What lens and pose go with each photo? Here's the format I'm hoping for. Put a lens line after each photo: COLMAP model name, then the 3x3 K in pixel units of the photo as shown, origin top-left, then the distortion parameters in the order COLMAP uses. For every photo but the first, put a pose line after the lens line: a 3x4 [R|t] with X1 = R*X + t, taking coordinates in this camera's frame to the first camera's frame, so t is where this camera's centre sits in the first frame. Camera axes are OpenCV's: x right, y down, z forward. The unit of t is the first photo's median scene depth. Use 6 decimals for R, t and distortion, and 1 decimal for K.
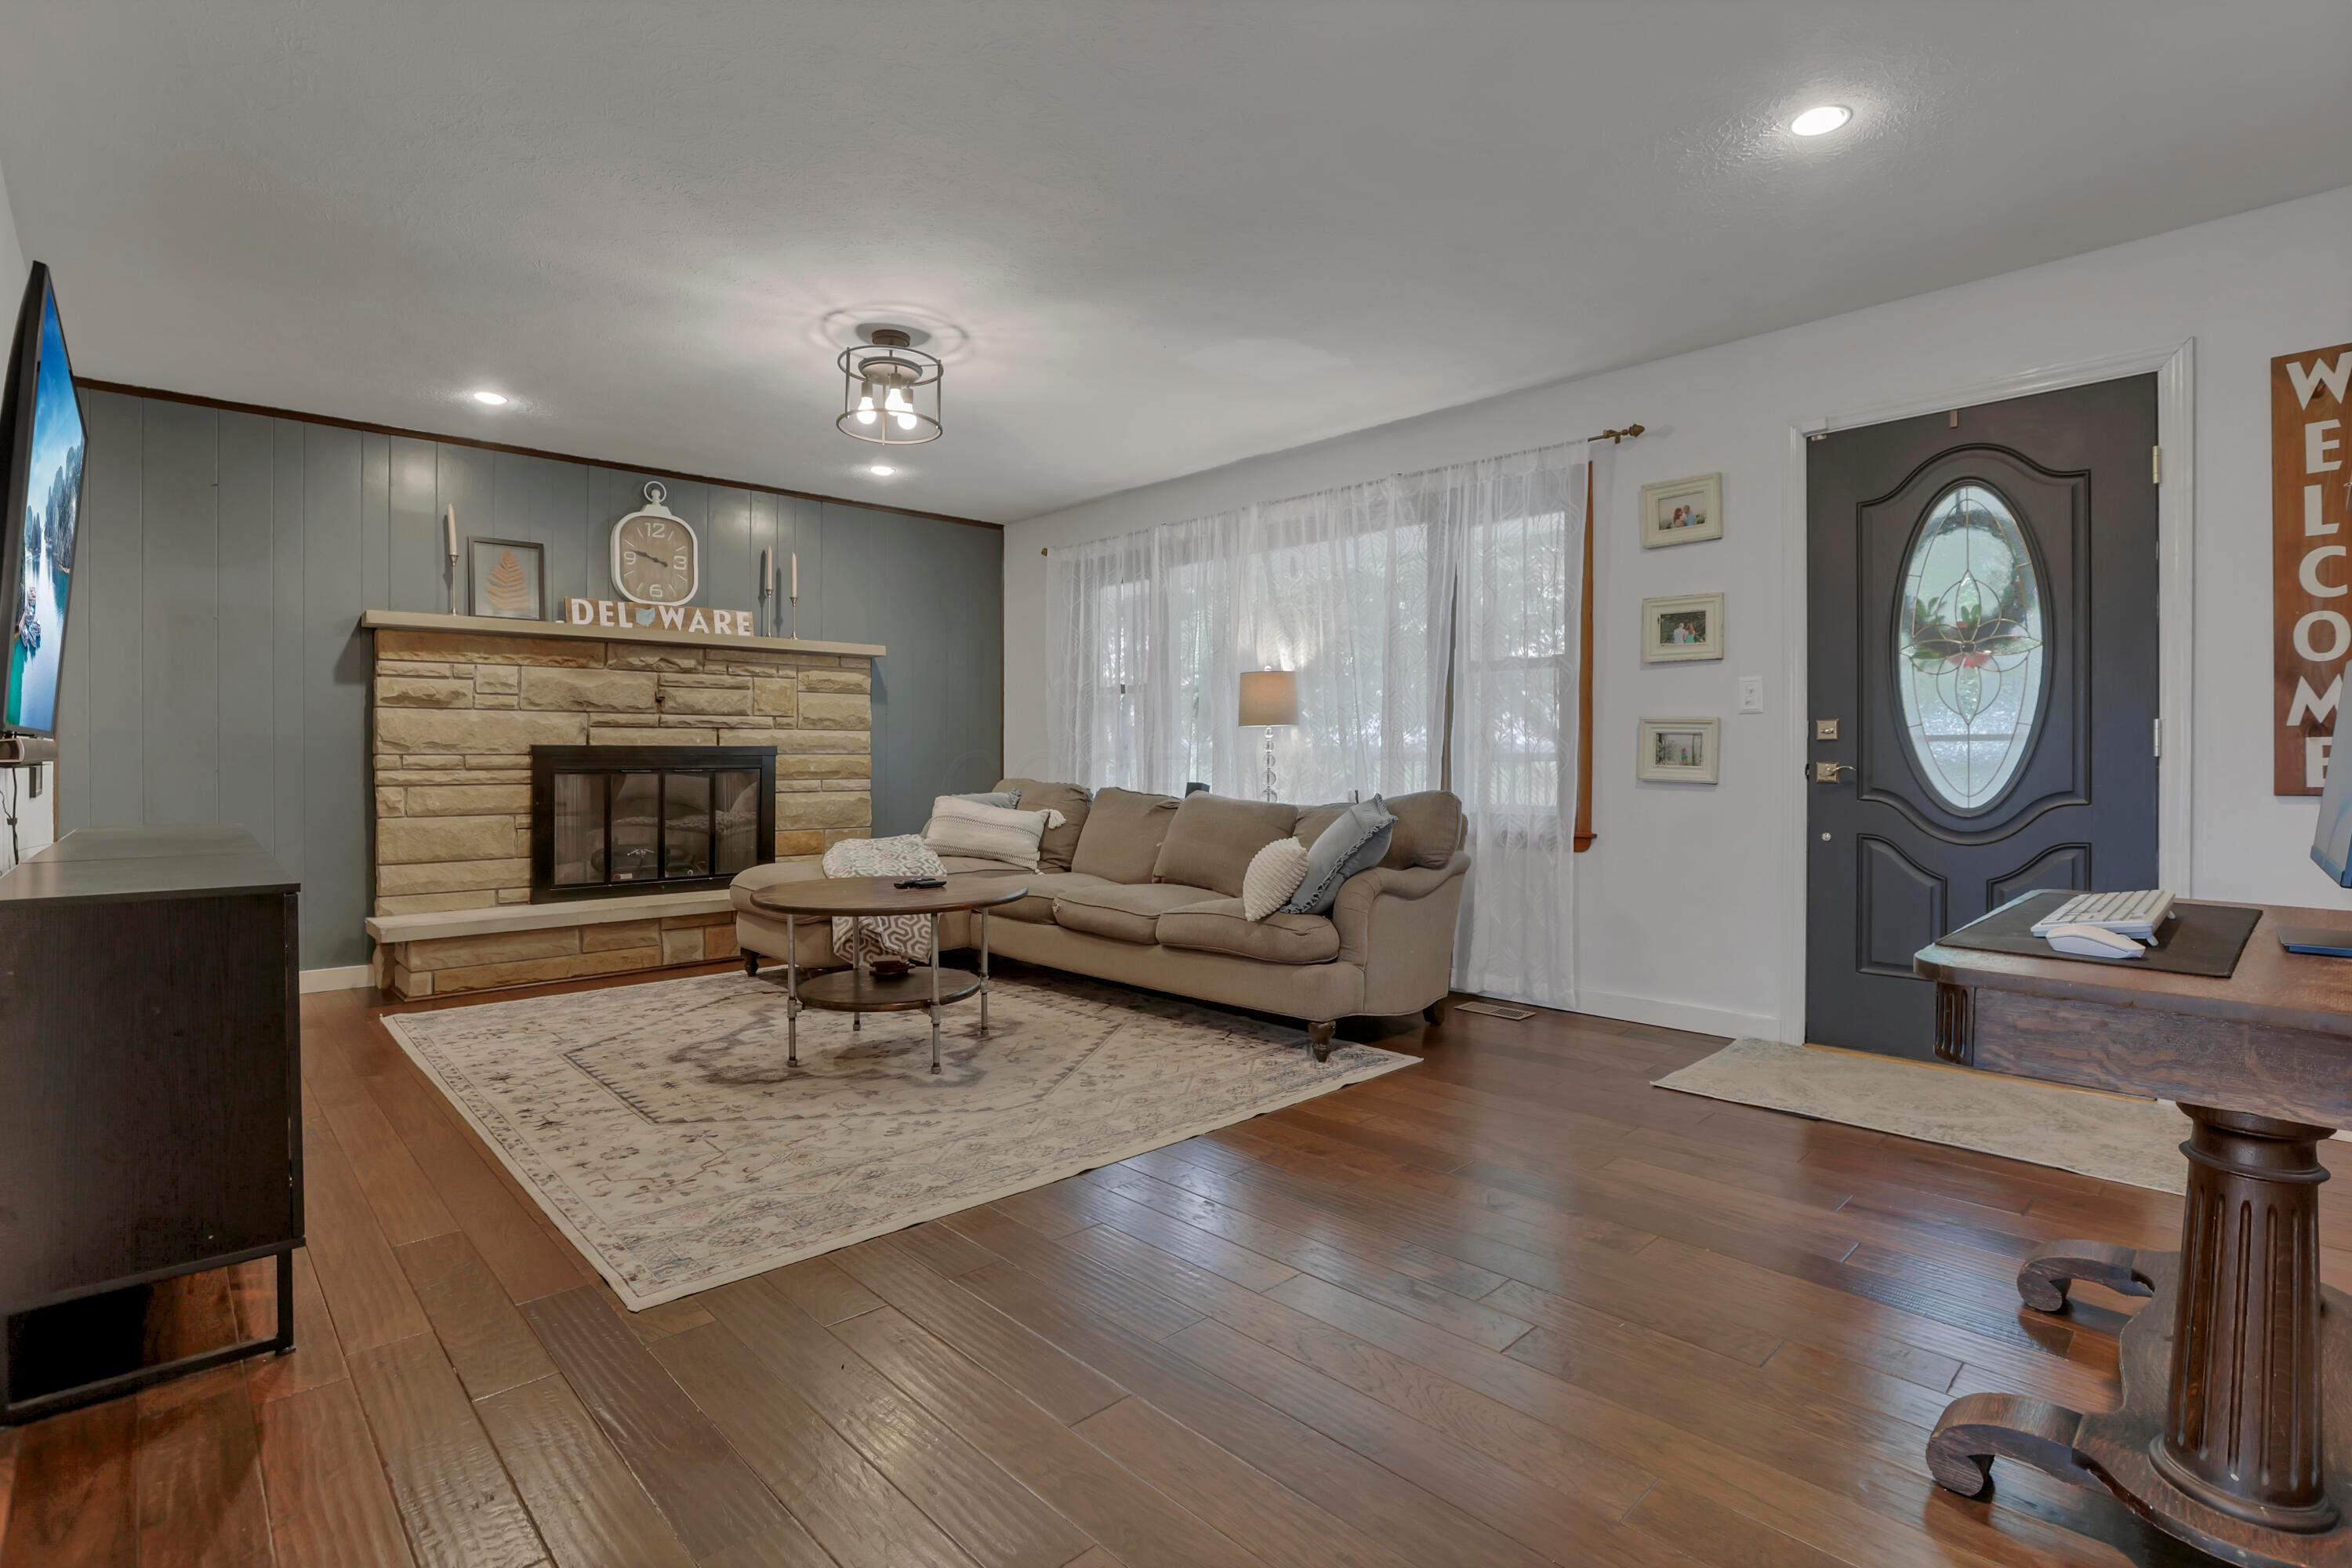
lens RADIAL K [[1119.0, 0, 1168.0], [0, 1119.0, 753.4], [0, 0, 1]] dist [-0.047743, 0.016621]
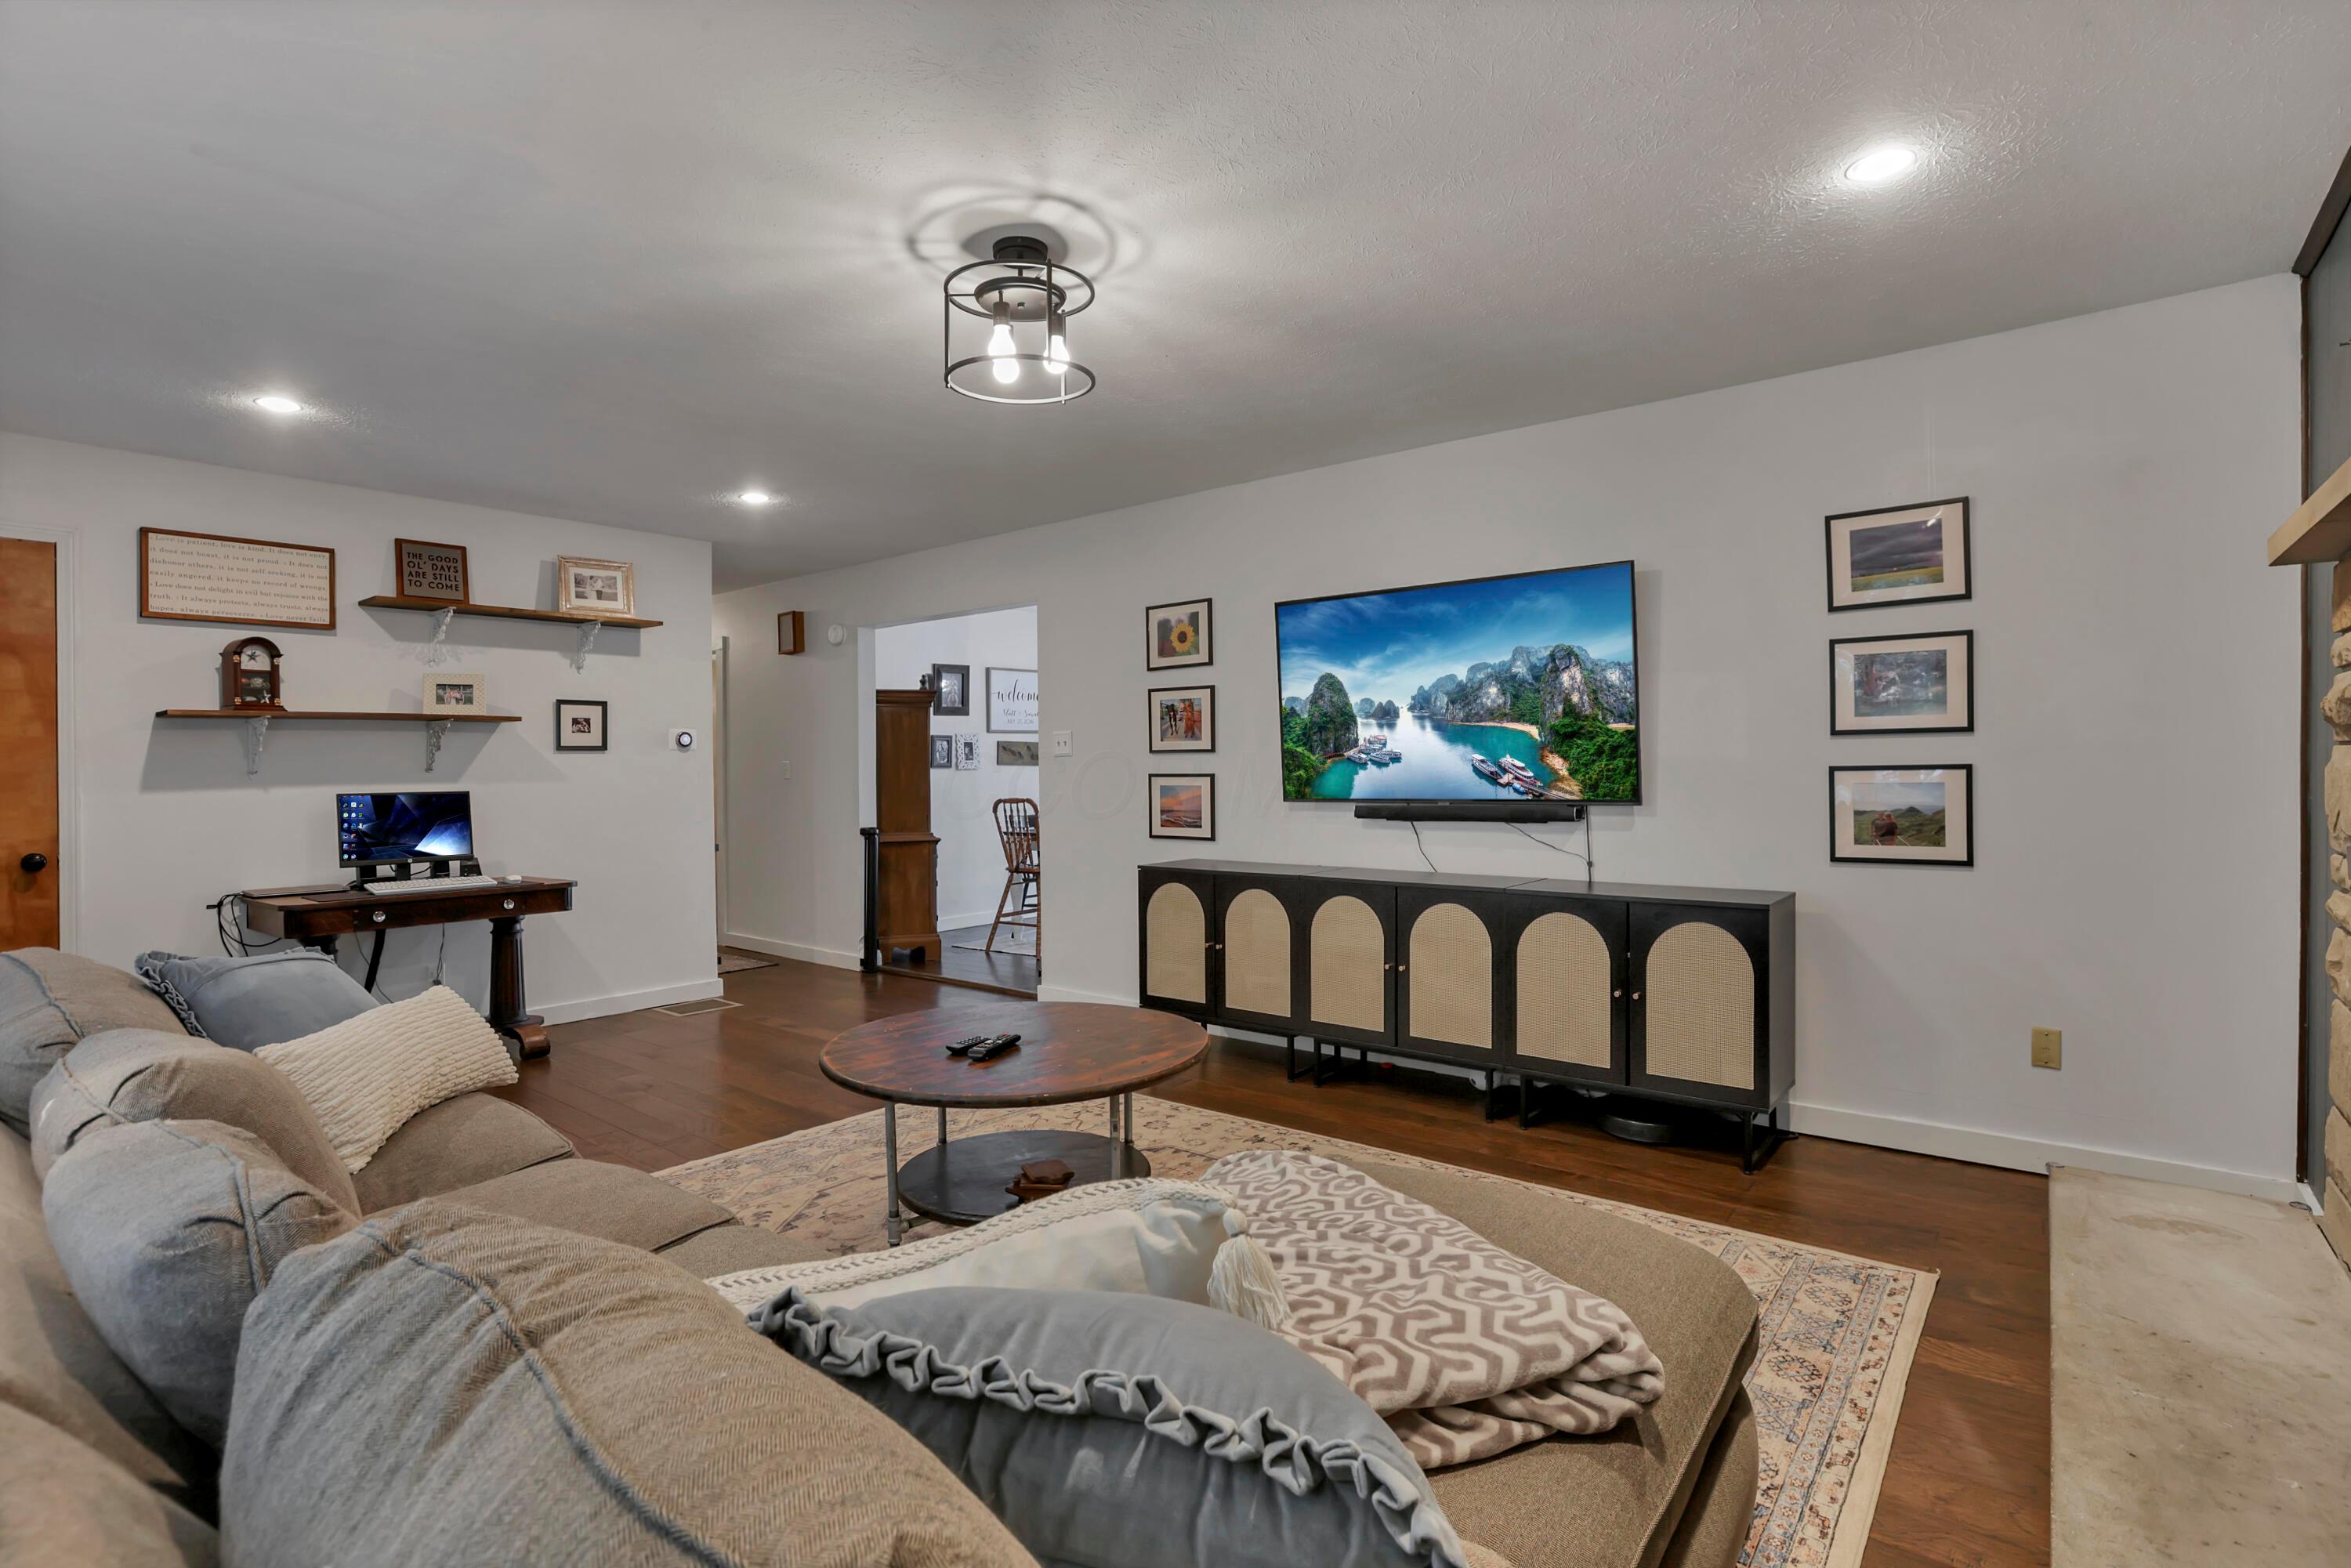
lens RADIAL K [[1118.5, 0, 1198.5], [0, 1118.5, 745.6], [0, 0, 1]] dist [-0.047743, 0.016621]
pose [[-0.986400, 0.011097, -0.163987, -0.189155], [0.014846, 0.999655, -0.021651, -0.036977], [0.163691, -0.023792, -0.986225, 1.331647]]
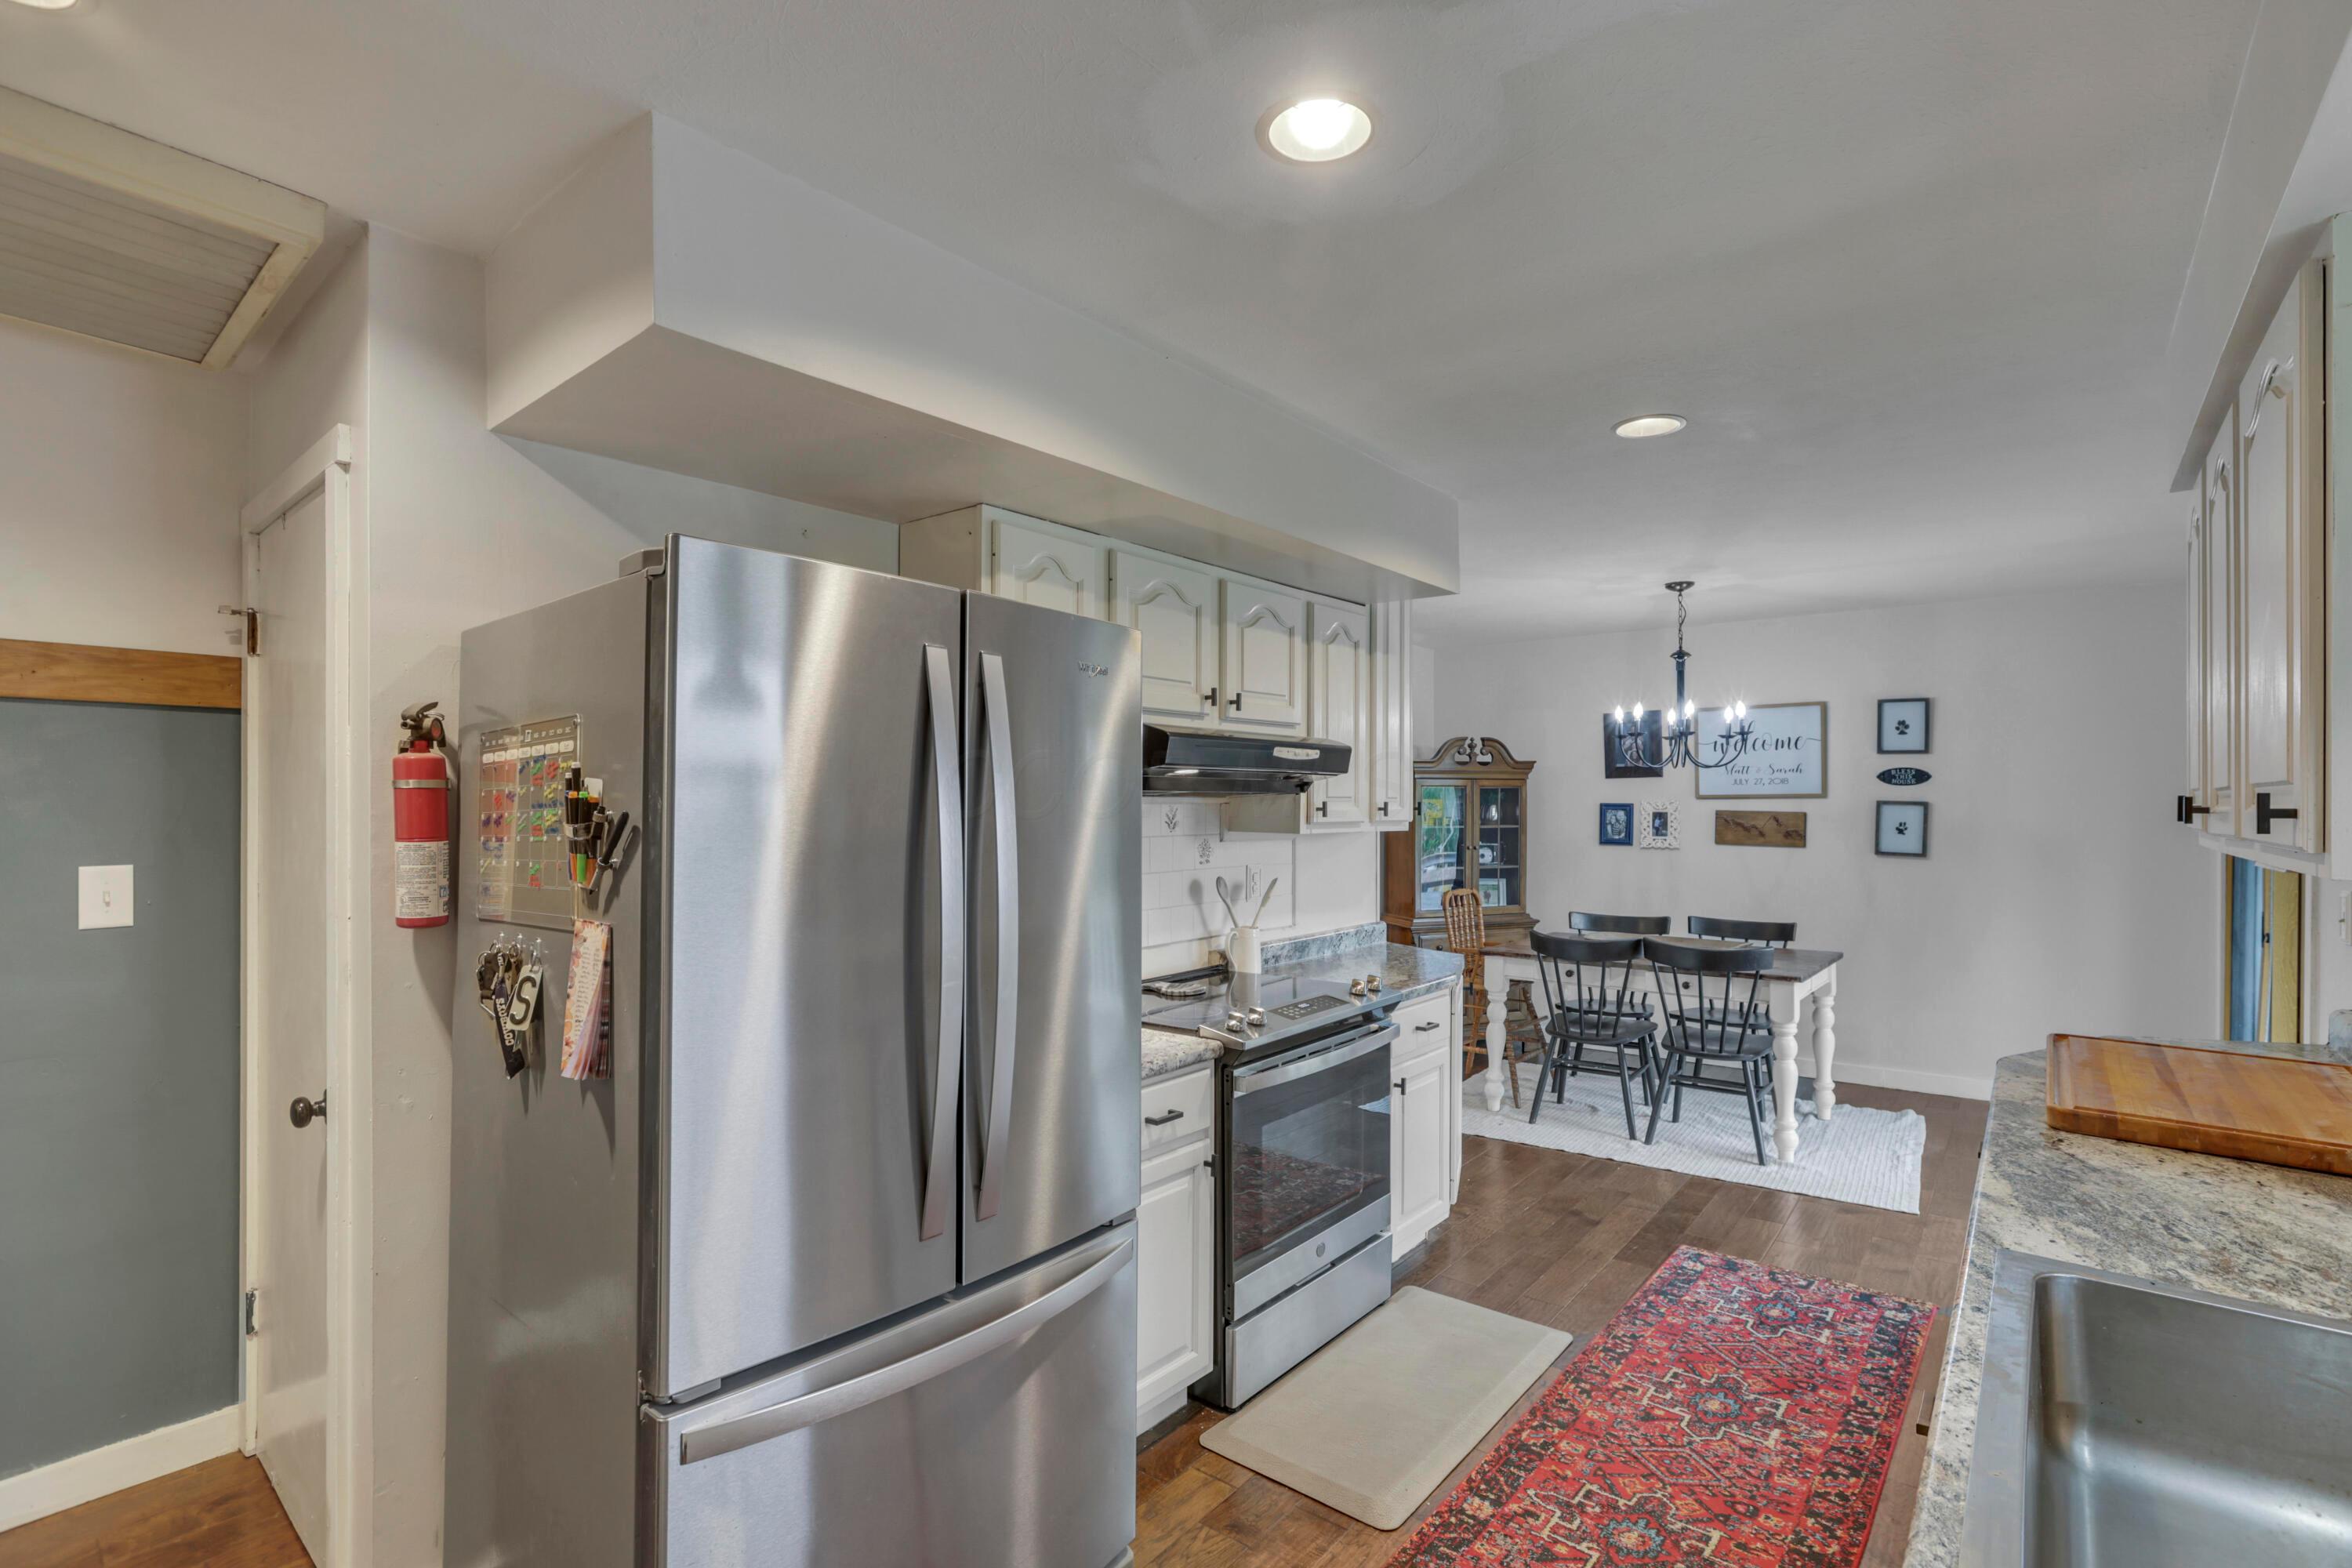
lens RADIAL K [[1096.7, 0, 1203.1], [0, 1096.7, 779.8], [0, 0, 1]] dist [-0.026784, 0.002121]
pose [[-0.150295, 0.022336, 0.988389, -1.304513], [-0.001867, 0.999737, -0.022876, -0.092918], [-0.988639, -0.005283, -0.150214, 0.303491]]
